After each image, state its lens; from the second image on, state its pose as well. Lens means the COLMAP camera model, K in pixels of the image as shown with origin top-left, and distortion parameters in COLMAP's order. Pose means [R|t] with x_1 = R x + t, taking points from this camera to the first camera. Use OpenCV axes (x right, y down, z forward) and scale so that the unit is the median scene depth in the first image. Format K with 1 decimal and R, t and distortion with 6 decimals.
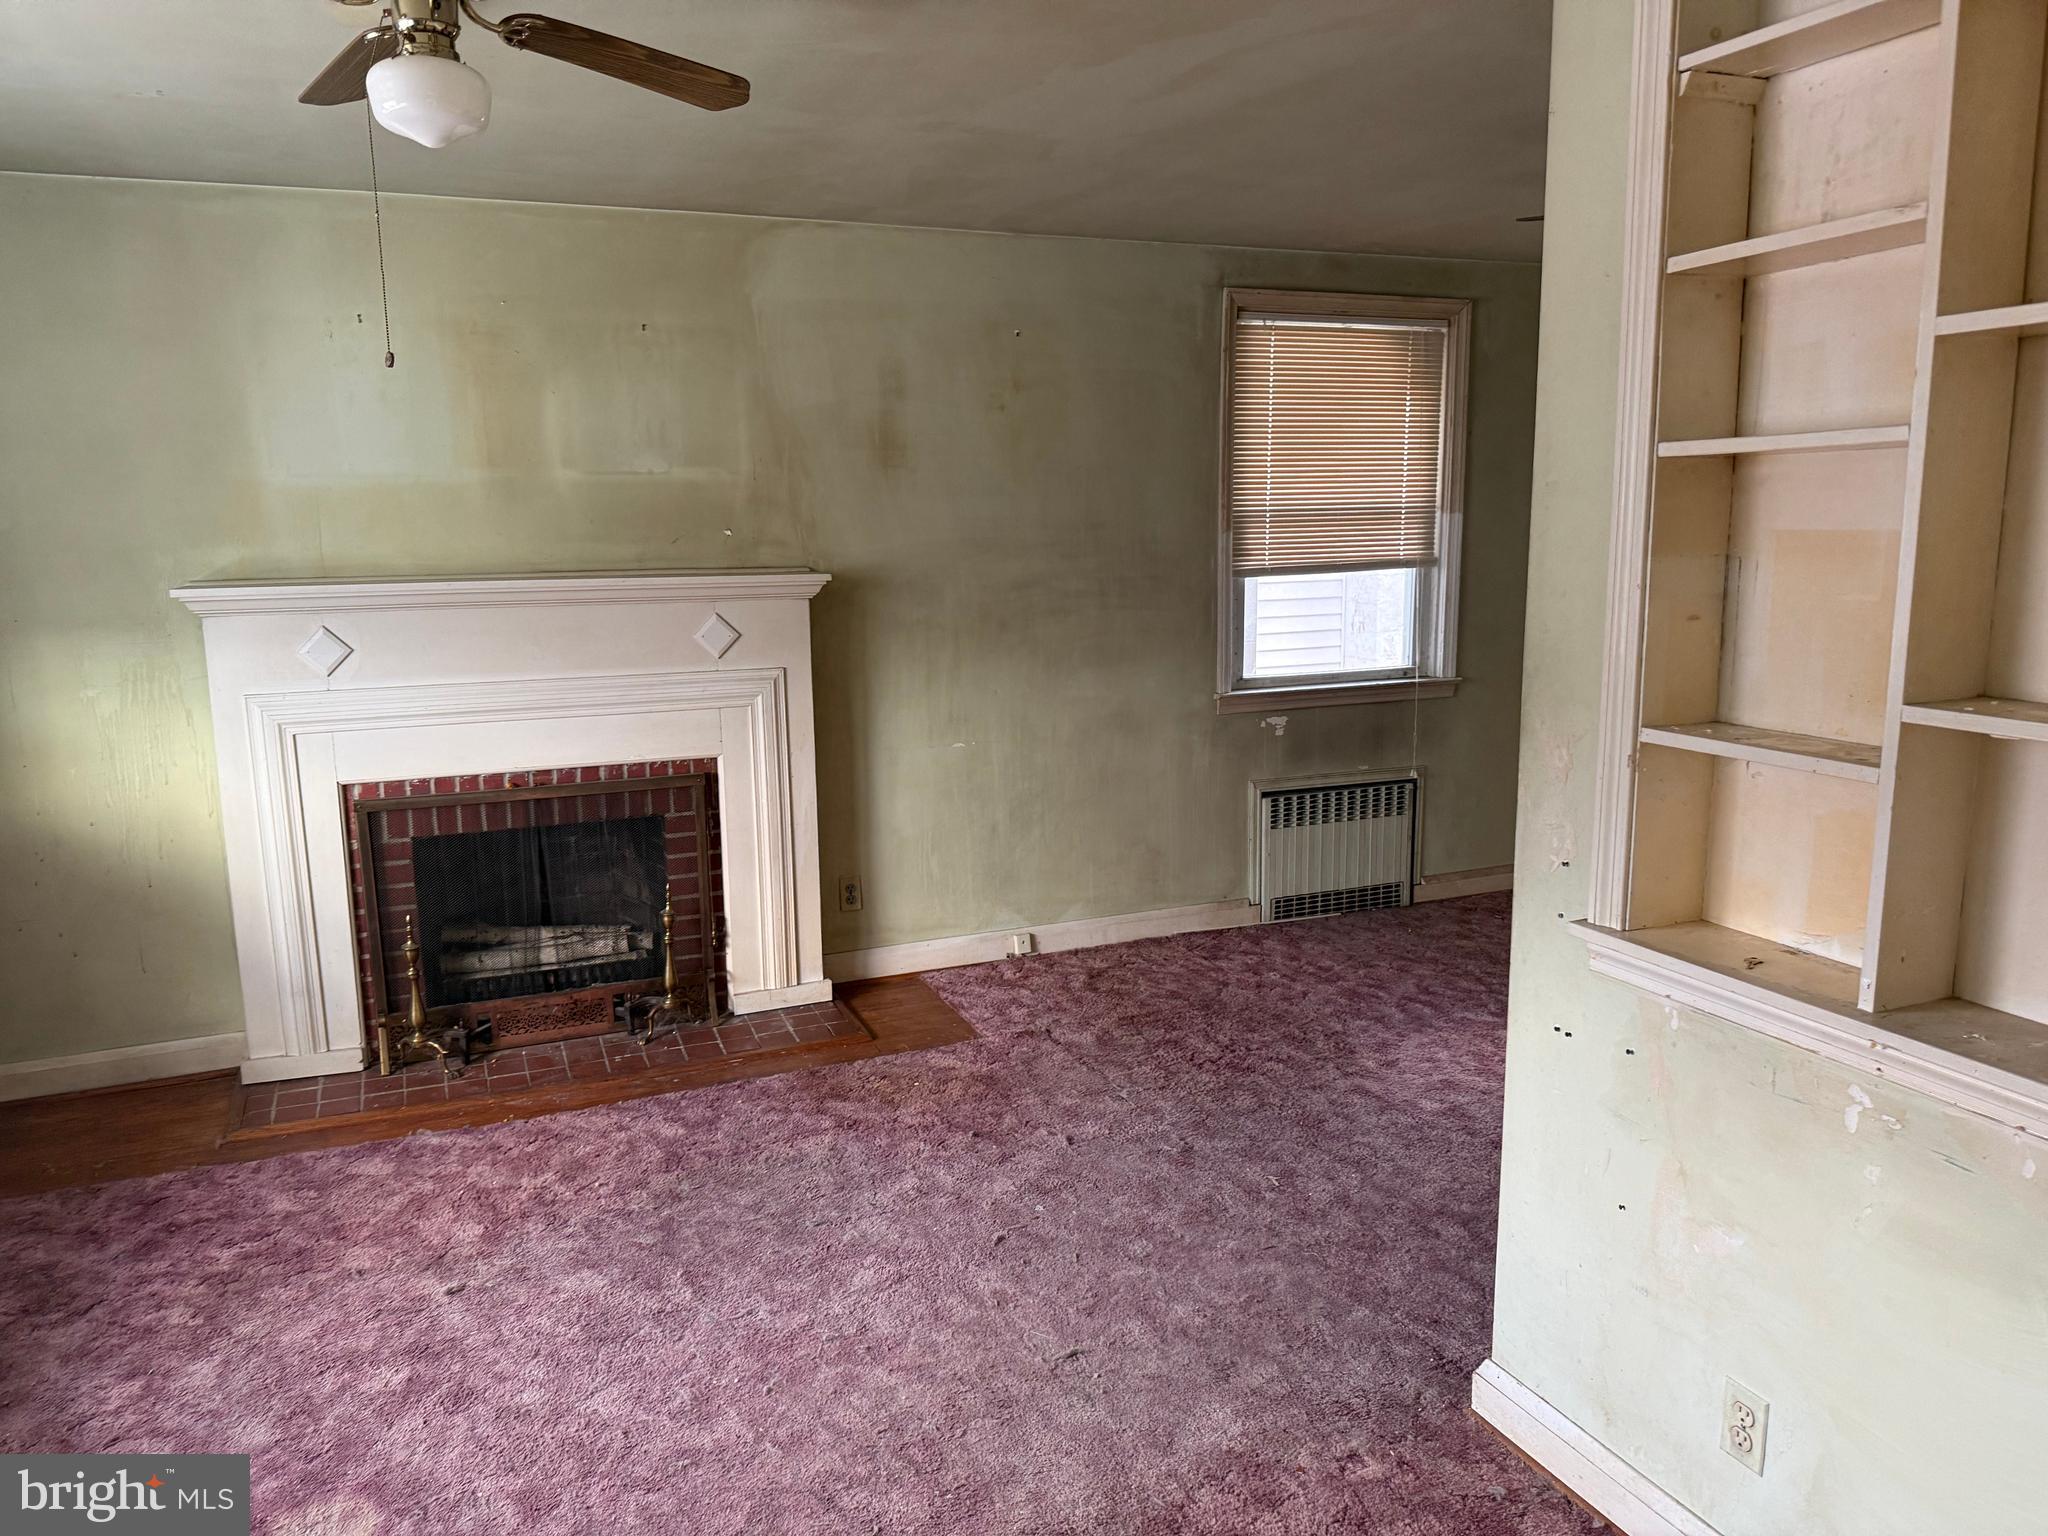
lens RADIAL K [[1431.5, 0, 1014.6], [0, 1431.5, 789.9], [0, 0, 1]] dist [0.177645, -0.301059]
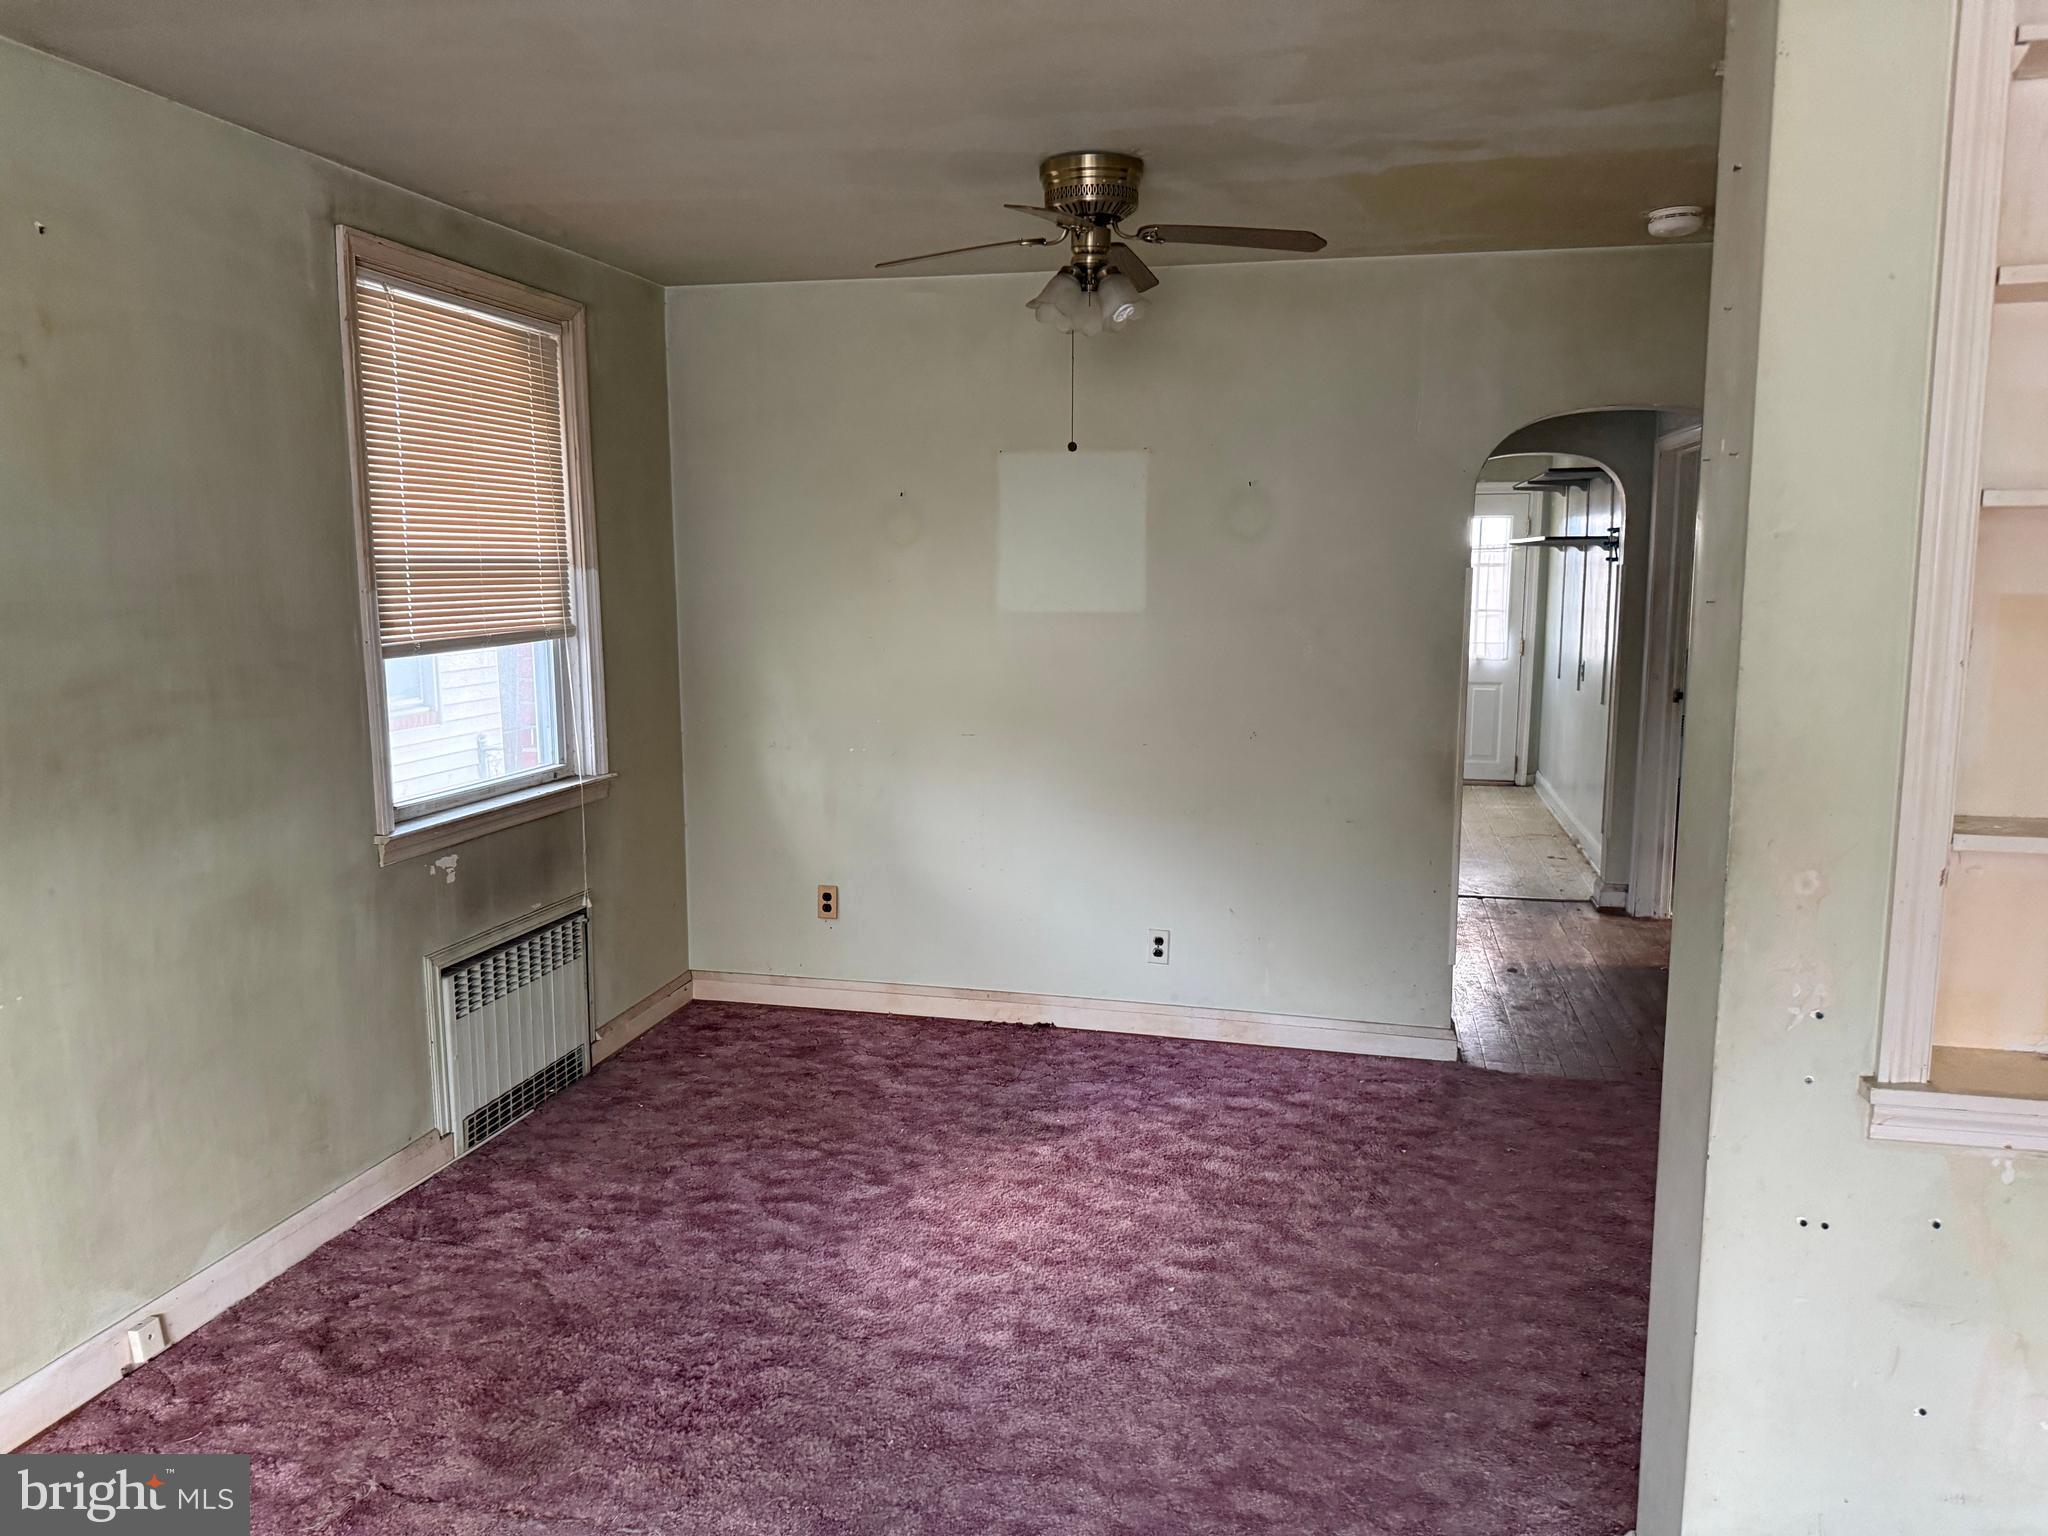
lens RADIAL K [[1445.4, 0, 1024.0], [0, 1445.4, 768.0], [0, 0, 1]] dist [0.047486, -0.064185]
pose [[0.591352, -0.102751, 0.799841, -0.210056], [0.144575, 0.989288, 0.020199, -0.068176], [-0.793348, 0.103692, 0.599872, 0.367890]]
